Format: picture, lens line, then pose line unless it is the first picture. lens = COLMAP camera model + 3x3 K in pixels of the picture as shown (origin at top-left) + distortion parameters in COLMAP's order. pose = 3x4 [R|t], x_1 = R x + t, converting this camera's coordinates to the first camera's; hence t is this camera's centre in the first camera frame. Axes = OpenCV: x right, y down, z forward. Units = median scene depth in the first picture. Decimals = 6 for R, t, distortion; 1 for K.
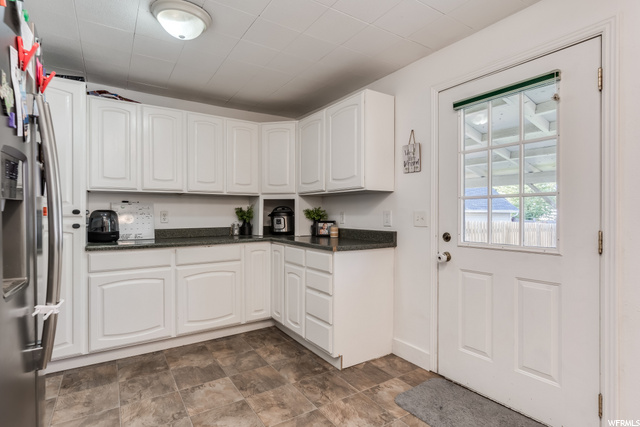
lens RADIAL K [[323.8, 0, 316.3], [0, 323.8, 215.9], [0, 0, 1]] dist [-0.005414, 0.000261]
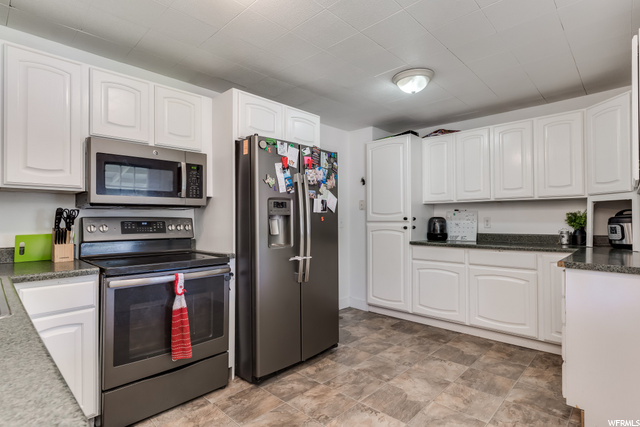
lens RADIAL K [[323.8, 0, 320.3], [0, 323.8, 215.1], [0, 0, 1]] dist [-0.005414, 0.000261]
pose [[0.228345, -0.016322, -0.973443, 0.594785], [-0.005579, 0.999821, -0.018073, 0.000745], [0.973564, 0.009558, 0.228214, 0.212017]]
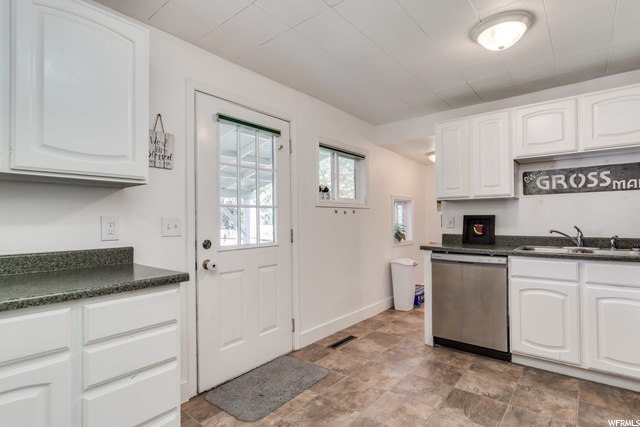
lens RADIAL K [[323.8, 0, 317.3], [0, 323.8, 216.1], [0, 0, 1]] dist [-0.005414, 0.000261]
pose [[-0.299141, 0.011888, 0.954135, -0.725561], [0.013711, 0.999873, -0.008159, -0.008348], [-0.954110, 0.010641, -0.299266, 1.125785]]
